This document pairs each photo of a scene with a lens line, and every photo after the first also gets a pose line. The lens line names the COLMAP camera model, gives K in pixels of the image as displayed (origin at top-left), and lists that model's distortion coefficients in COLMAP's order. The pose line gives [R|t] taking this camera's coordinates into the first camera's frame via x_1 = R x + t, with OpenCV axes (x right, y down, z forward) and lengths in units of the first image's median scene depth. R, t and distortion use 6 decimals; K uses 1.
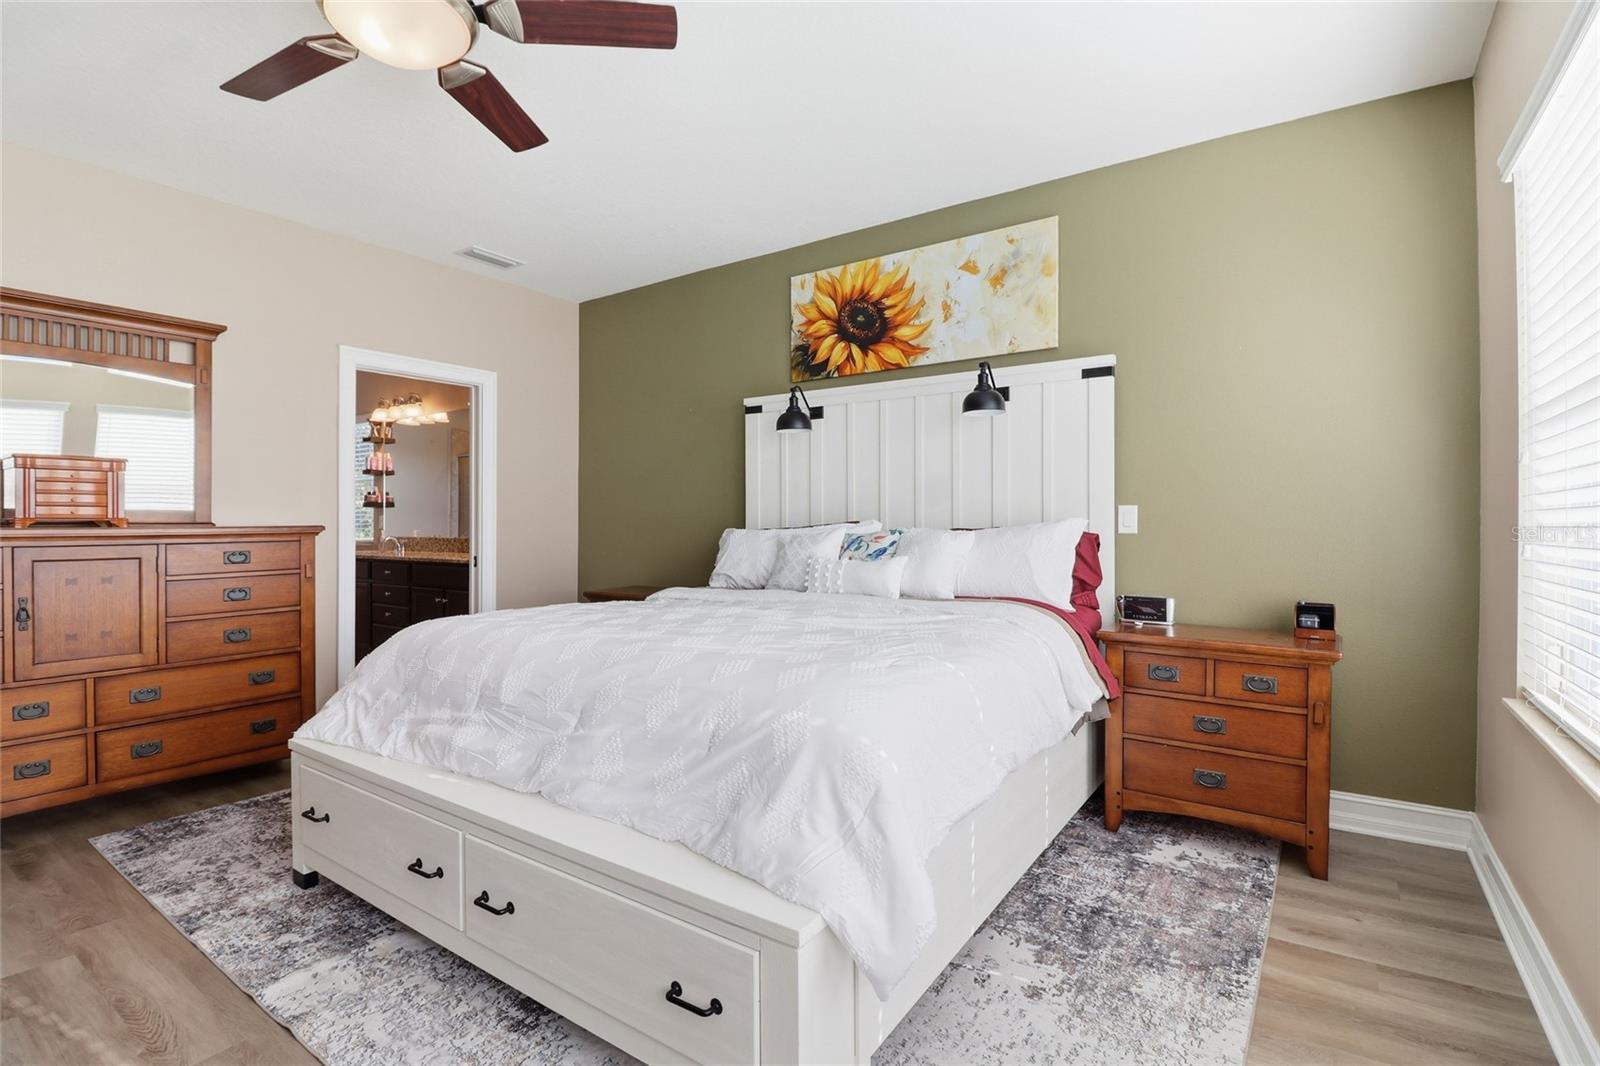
lens RADIAL K [[748.5, 0, 804.8], [0, 748.5, 526.0], [0, 0, 1]] dist [-0.005319, -0.009143]
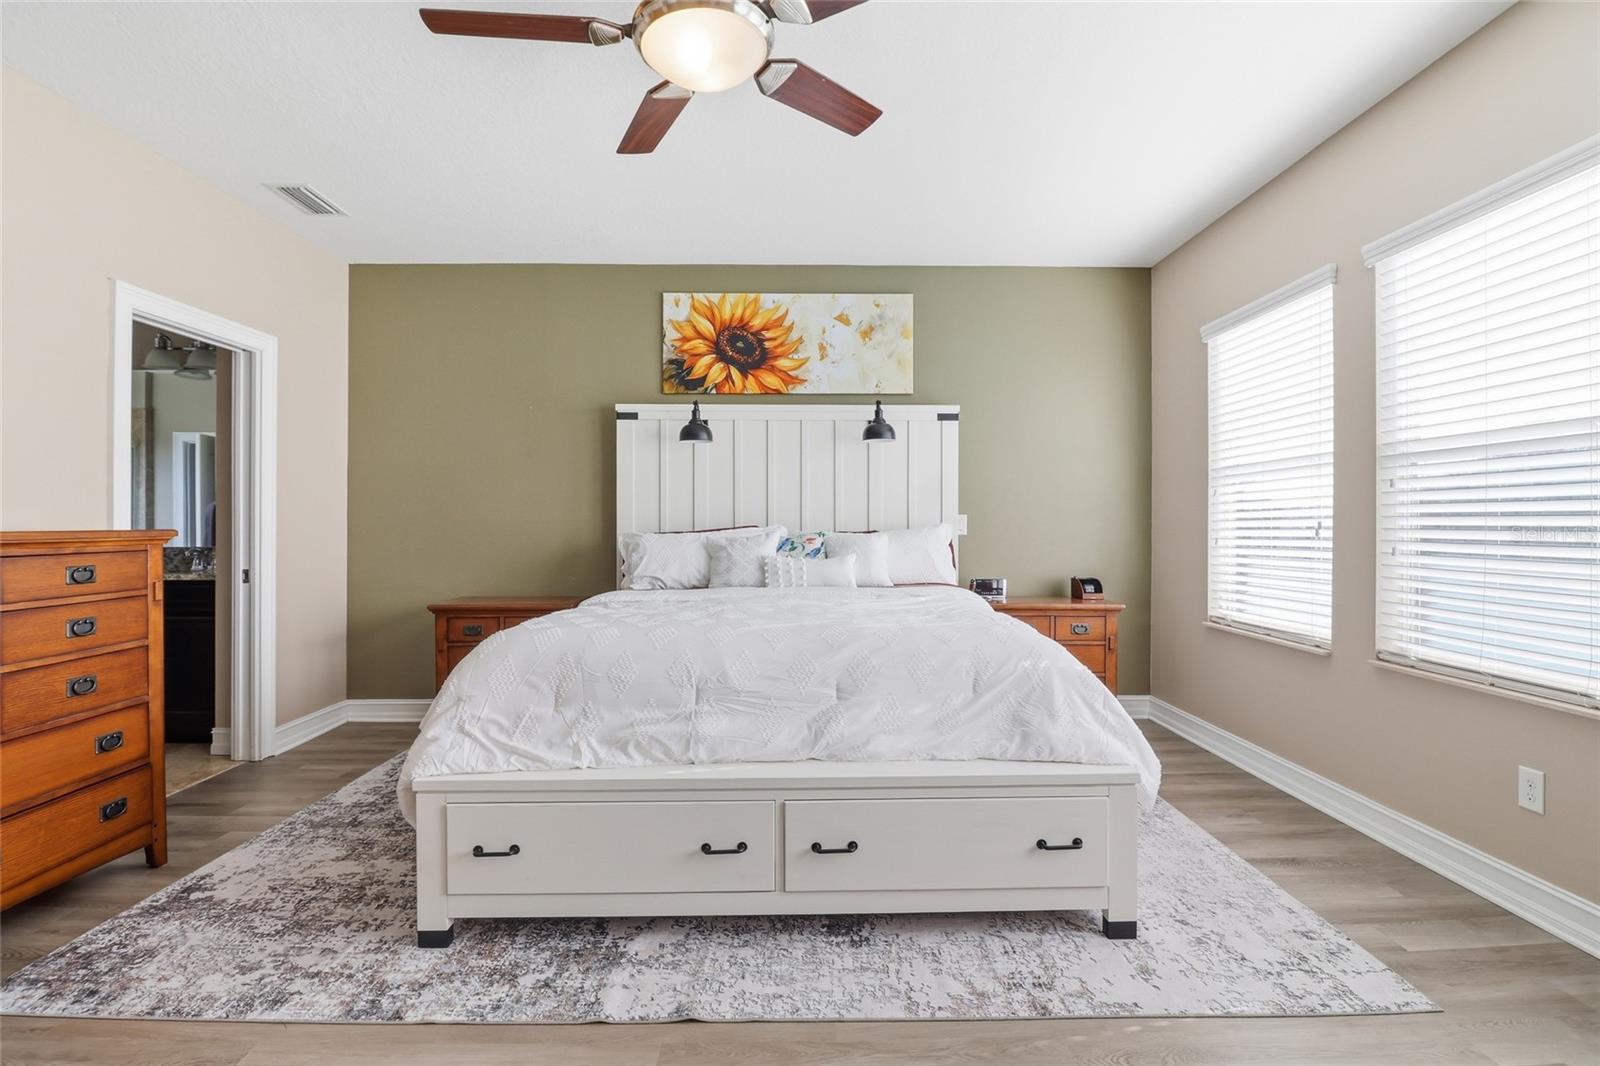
lens RADIAL K [[748.5, 0, 813.4], [0, 748.5, 532.7], [0, 0, 1]] dist [-0.005319, -0.009143]
pose [[0.812583, -0.003019, 0.582838, -0.573049], [0.001832, 0.999995, 0.002626, 0.001850], [-0.582843, -0.001067, 0.812584, 0.029680]]
